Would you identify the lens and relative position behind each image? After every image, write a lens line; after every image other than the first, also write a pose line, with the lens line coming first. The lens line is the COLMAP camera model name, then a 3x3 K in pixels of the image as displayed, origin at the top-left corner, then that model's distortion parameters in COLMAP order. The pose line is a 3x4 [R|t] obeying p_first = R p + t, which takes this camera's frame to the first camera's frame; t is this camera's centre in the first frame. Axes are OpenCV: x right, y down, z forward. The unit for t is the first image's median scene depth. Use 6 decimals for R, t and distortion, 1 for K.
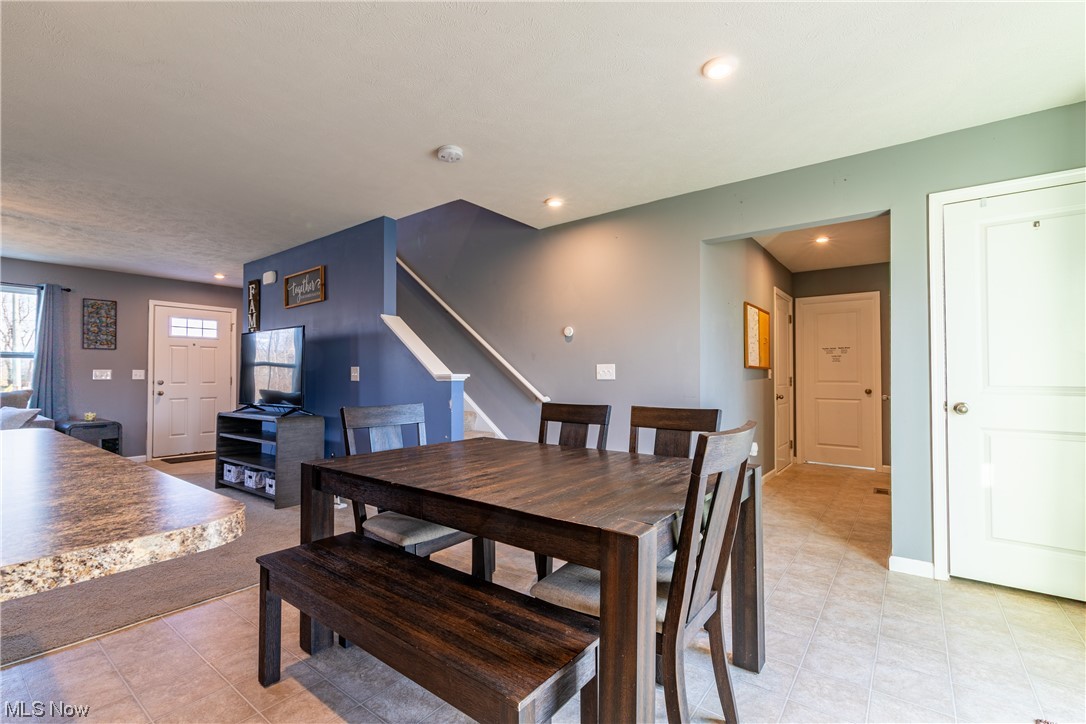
lens RADIAL K [[479.4, 0, 542.5], [0, 479.4, 368.4], [0, 0, 1]] dist [-0.001023, 0.000163]
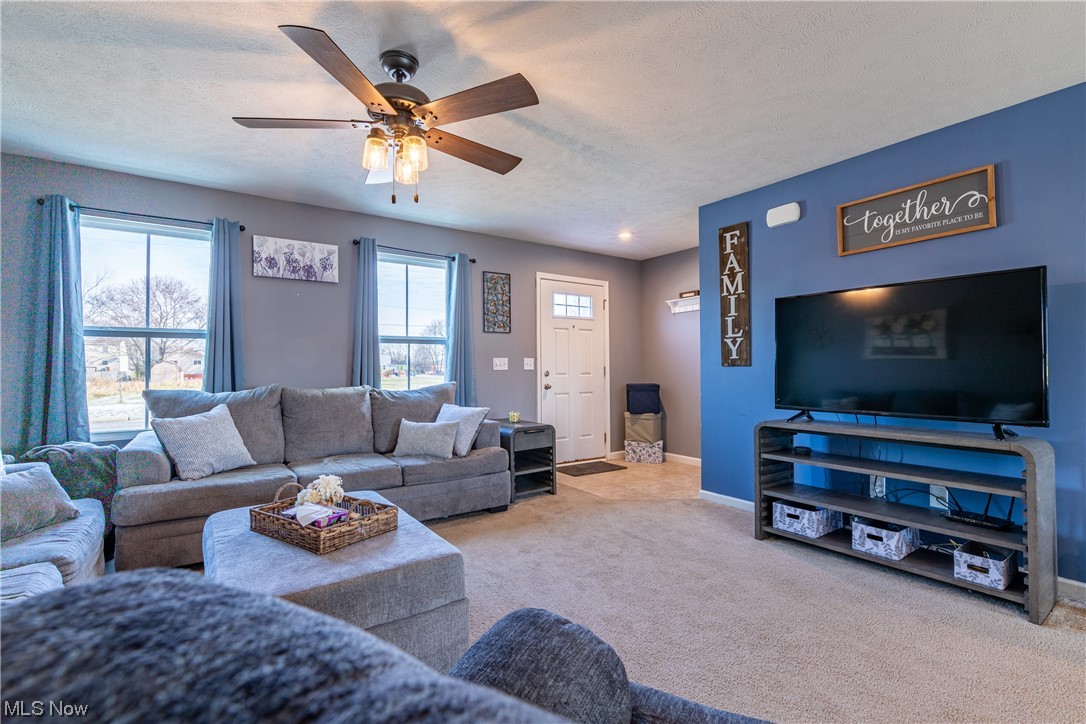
lens RADIAL K [[479.4, 0, 543.1], [0, 479.4, 360.0], [0, 0, 1]] dist [-0.001023, 0.000163]
pose [[0.954440, -0.008602, -0.298279, -0.610088], [0.010444, 0.999935, 0.004582, 0.003270], [0.298220, -0.007488, 0.954468, 0.240890]]
